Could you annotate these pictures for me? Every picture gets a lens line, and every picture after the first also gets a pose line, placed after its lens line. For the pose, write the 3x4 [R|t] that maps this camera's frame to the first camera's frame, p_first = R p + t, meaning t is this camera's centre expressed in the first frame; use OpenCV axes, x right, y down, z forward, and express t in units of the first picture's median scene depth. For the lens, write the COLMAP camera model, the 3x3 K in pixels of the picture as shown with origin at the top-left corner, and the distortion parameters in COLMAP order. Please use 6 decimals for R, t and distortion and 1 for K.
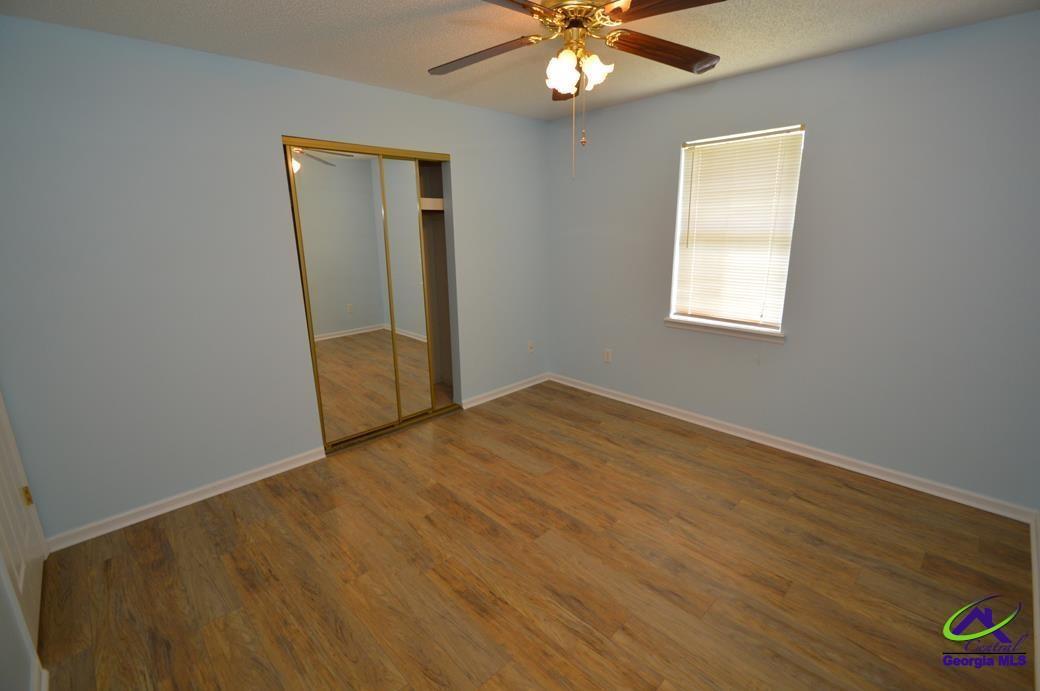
lens RADIAL K [[457.4, 0, 525.7], [0, 457.4, 346.1], [0, 0, 1]] dist [0.008267, -0.012616]
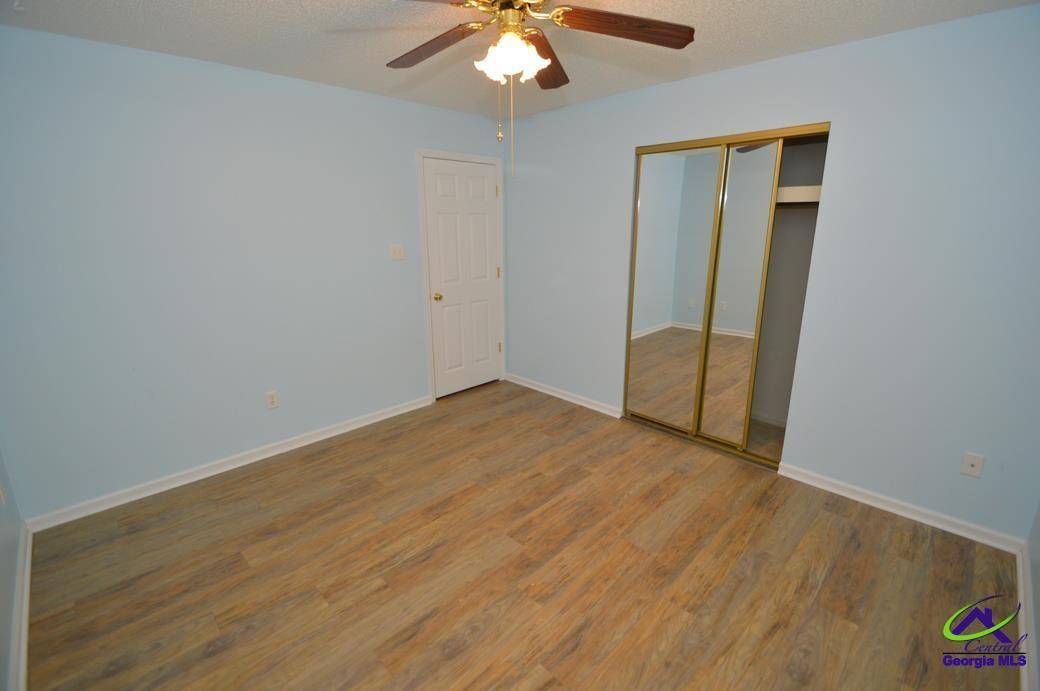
lens RADIAL K [[457.4, 0, 515.1], [0, 457.4, 343.3], [0, 0, 1]] dist [0.008267, -0.012616]
pose [[0.003853, 0.271520, -0.962425, 0.740338], [-0.251650, 0.931722, 0.261851, -0.205155], [0.967811, 0.241185, 0.071918, 0.705213]]
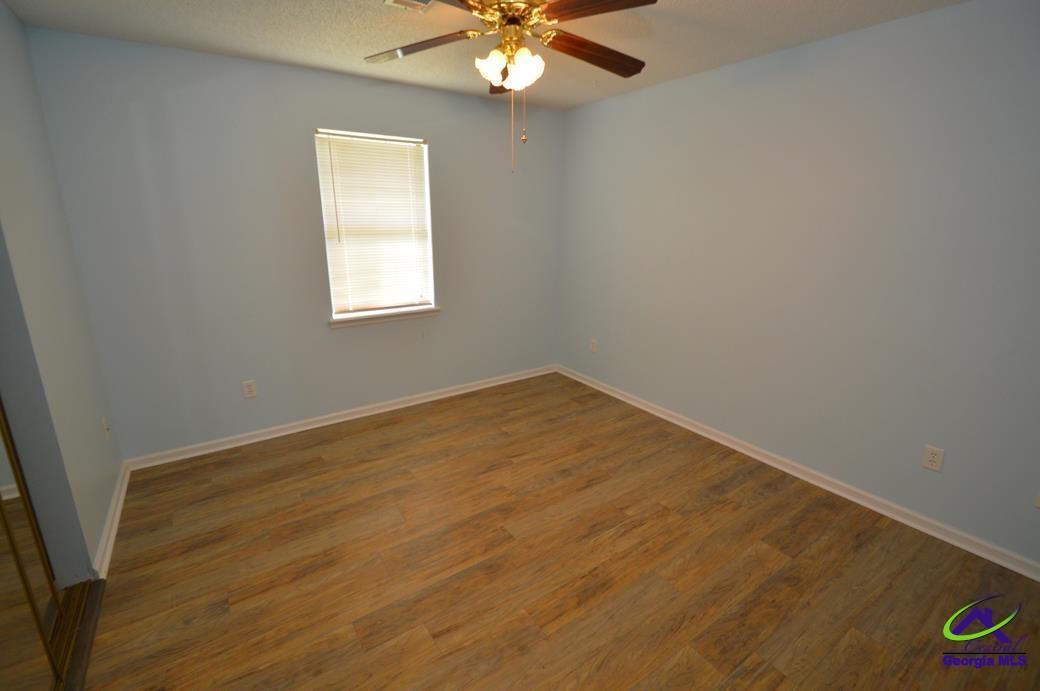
lens RADIAL K [[457.4, 0, 520.0], [0, 457.4, 345.5], [0, 0, 1]] dist [0.008267, -0.012616]
pose [[0.166274, -0.248228, 0.954325, -0.679475], [0.244029, 0.948052, 0.204079, -0.139670], [-0.955407, 0.198950, 0.218211, 0.581205]]
